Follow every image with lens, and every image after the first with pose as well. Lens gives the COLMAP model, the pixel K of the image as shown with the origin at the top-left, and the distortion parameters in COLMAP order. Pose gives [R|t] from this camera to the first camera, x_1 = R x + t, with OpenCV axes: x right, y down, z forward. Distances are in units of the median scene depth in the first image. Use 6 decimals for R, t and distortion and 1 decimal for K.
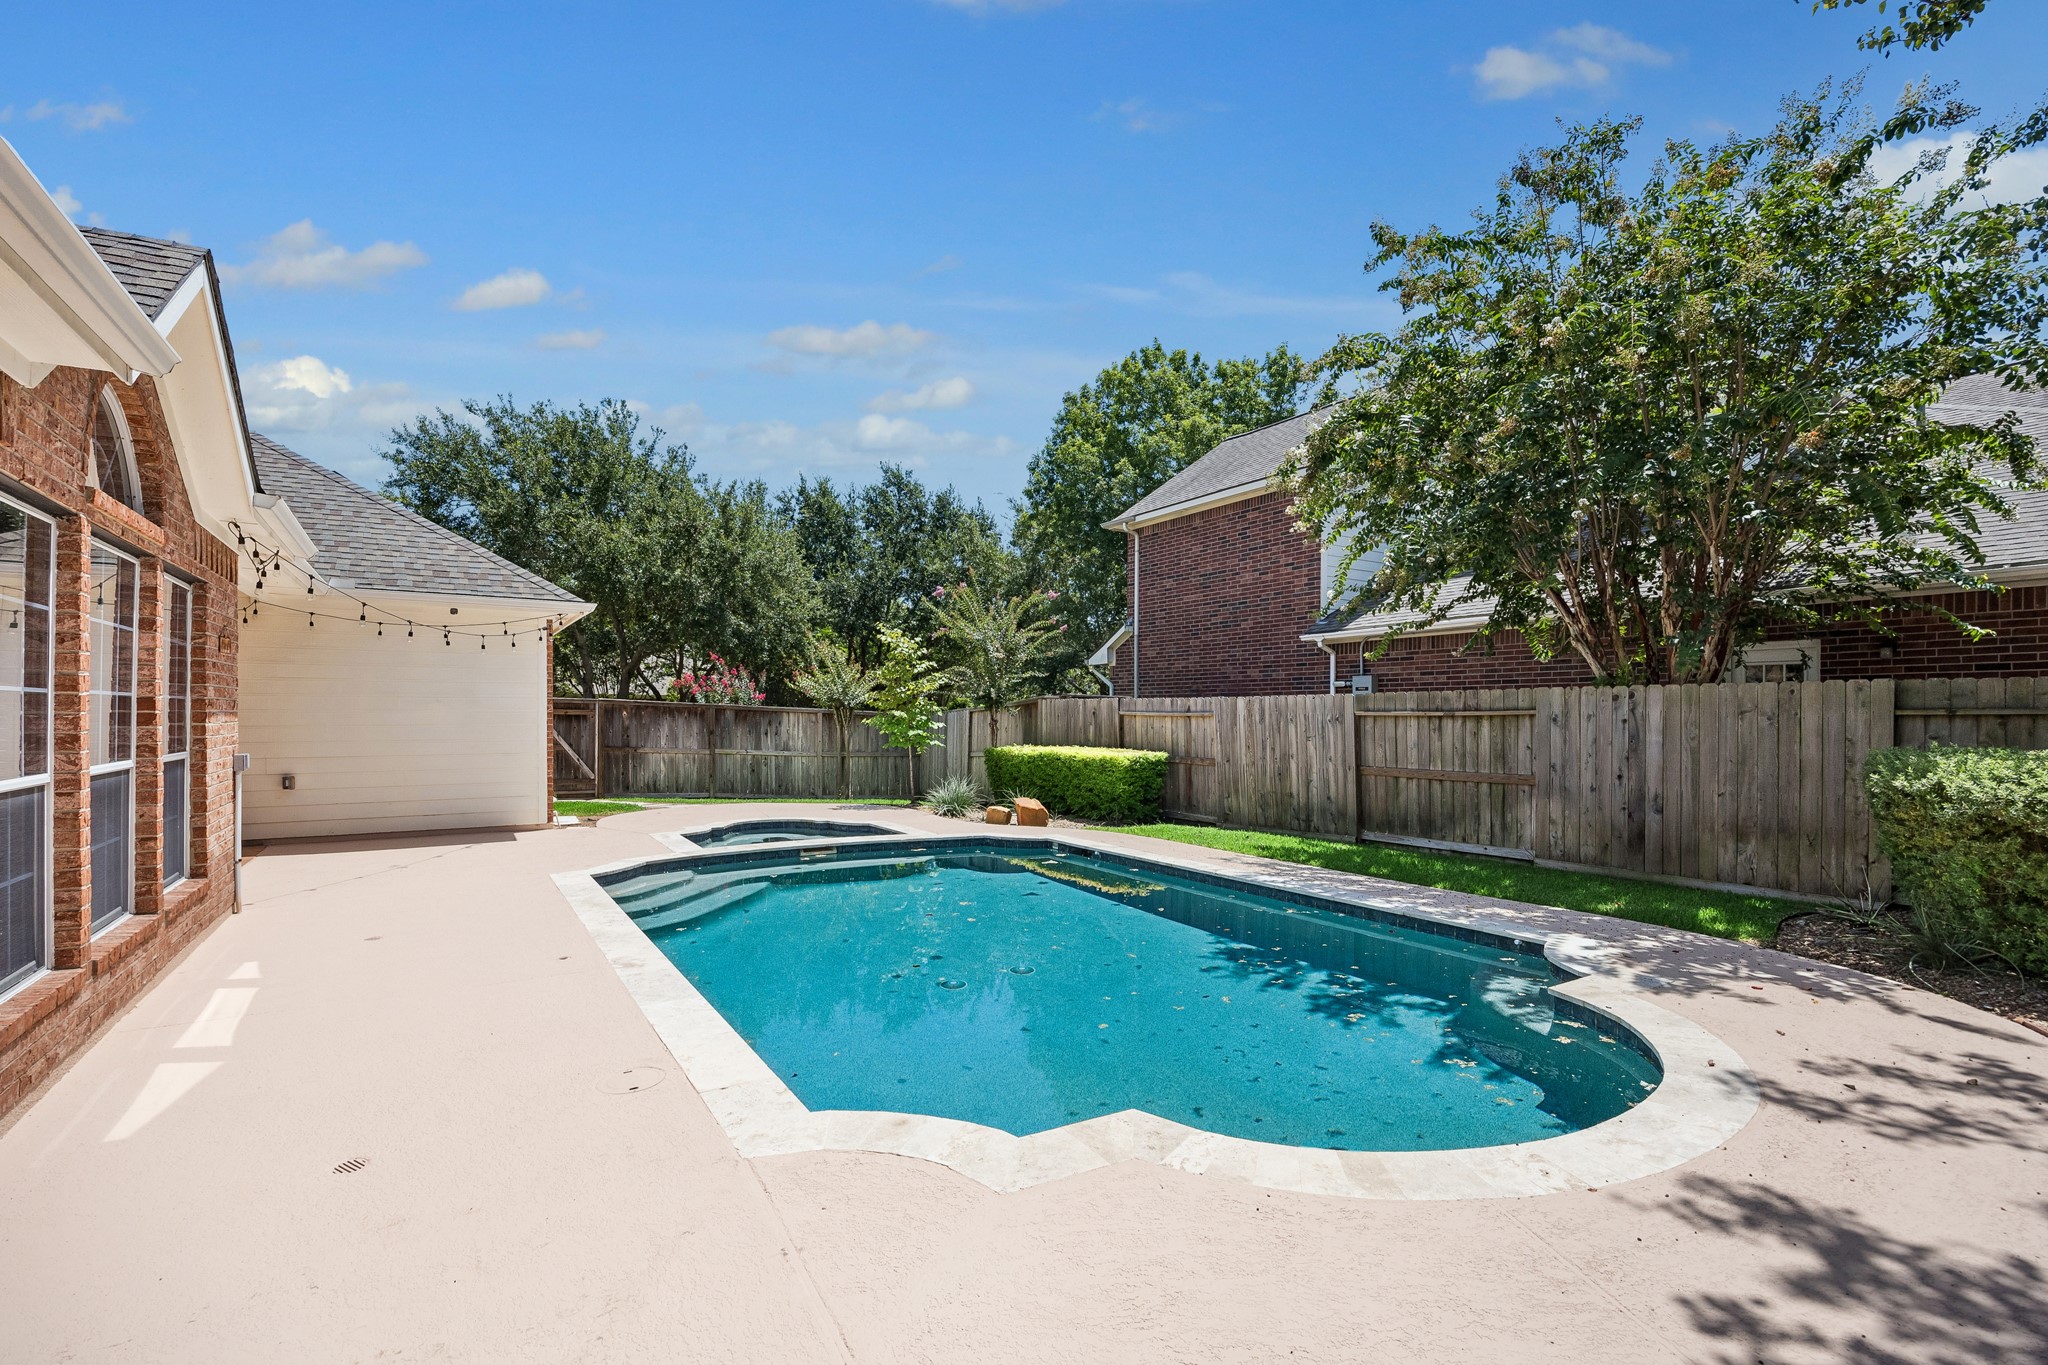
lens RADIAL K [[935.7, 0, 1033.4], [0, 935.7, 709.8], [0, 0, 1]] dist [-0.013893, -0.001363]
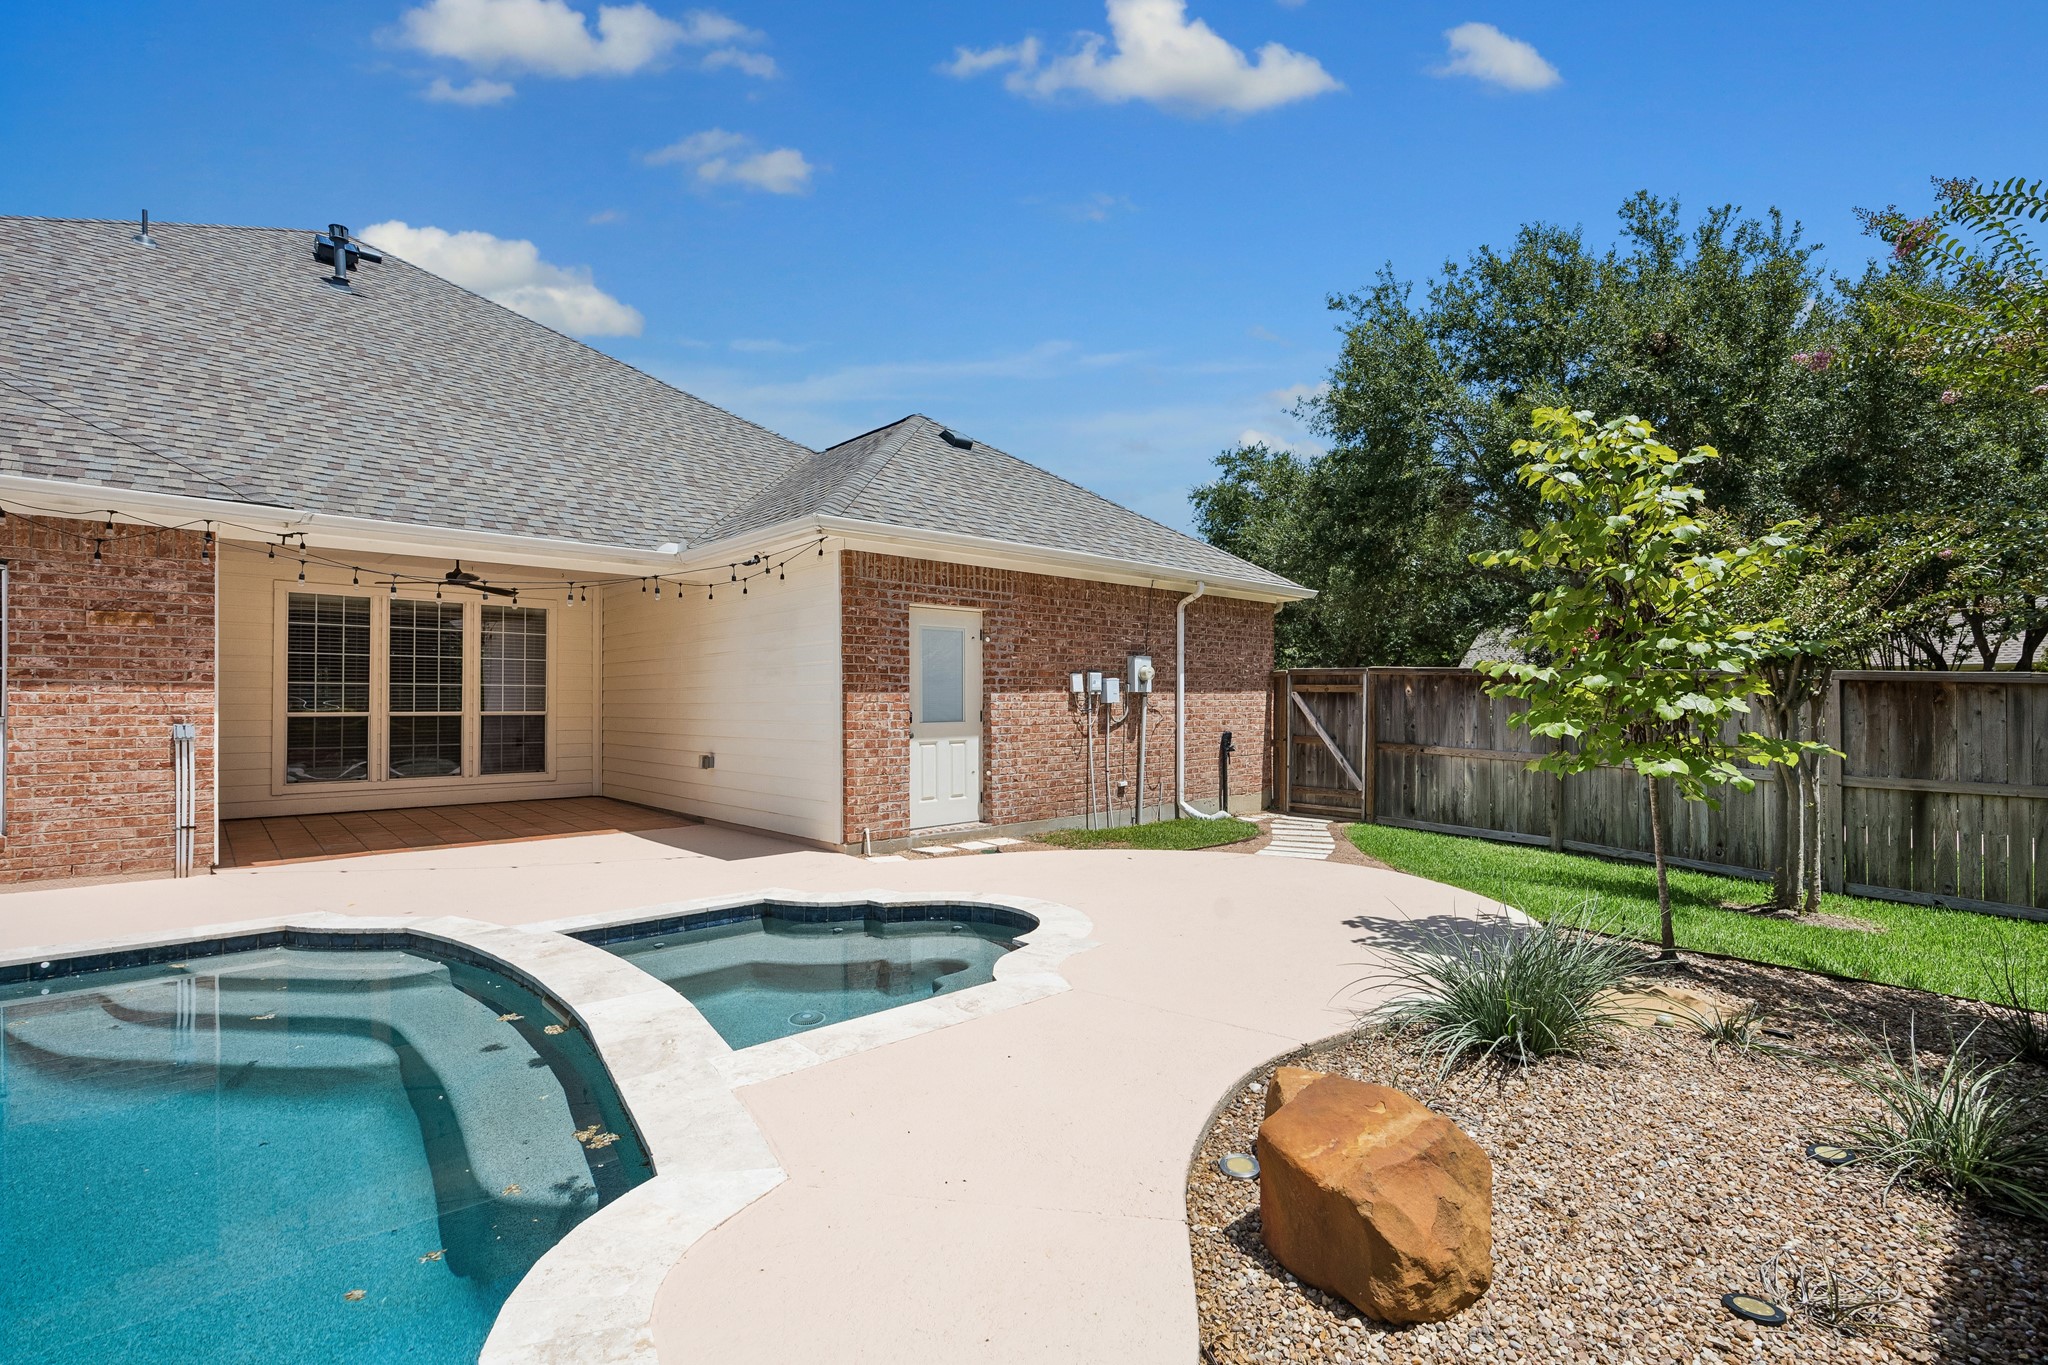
lens RADIAL K [[925.2, 0, 1024.0], [0, 925.2, 682.5], [0, 0, 1]] dist [-0.010847, 0.000238]
pose [[0.178074, -0.026103, -0.983671, 0.174187], [0.007468, 0.999655, -0.025175, 0.019324], [0.983989, -0.002863, 0.178208, 0.965668]]
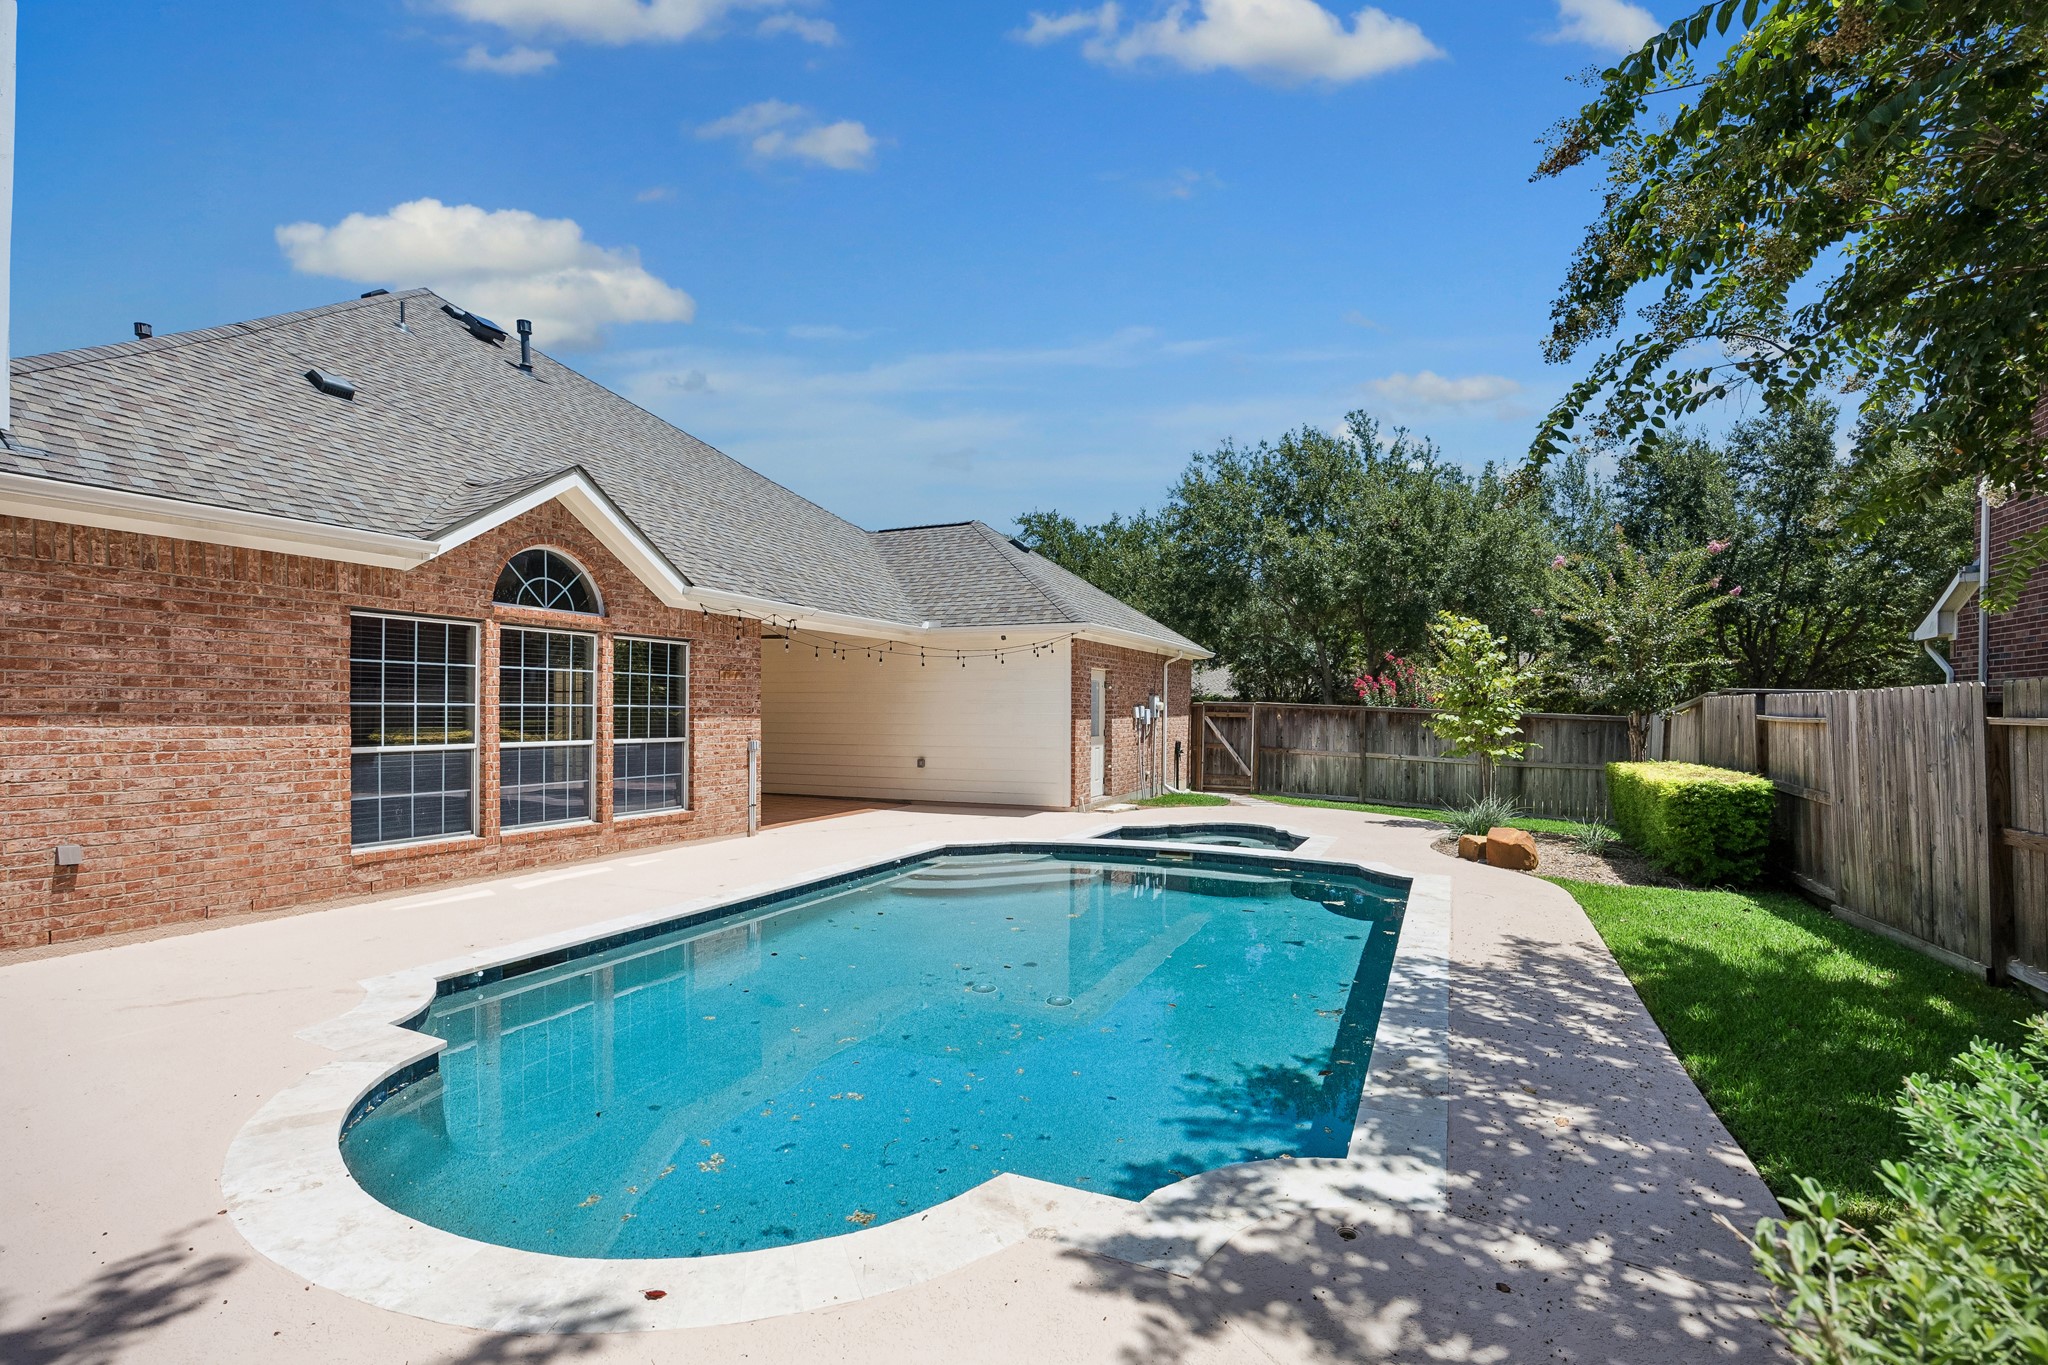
lens RADIAL K [[935.7, 0, 1033.4], [0, 935.7, 709.8], [0, 0, 1]] dist [-0.013893, -0.001363]
pose [[0.546388, -0.002830, -0.837528, 0.447959], [0.001139, 0.999996, -0.002635, -0.001056], [0.837532, 0.000486, 0.546389, 0.282353]]
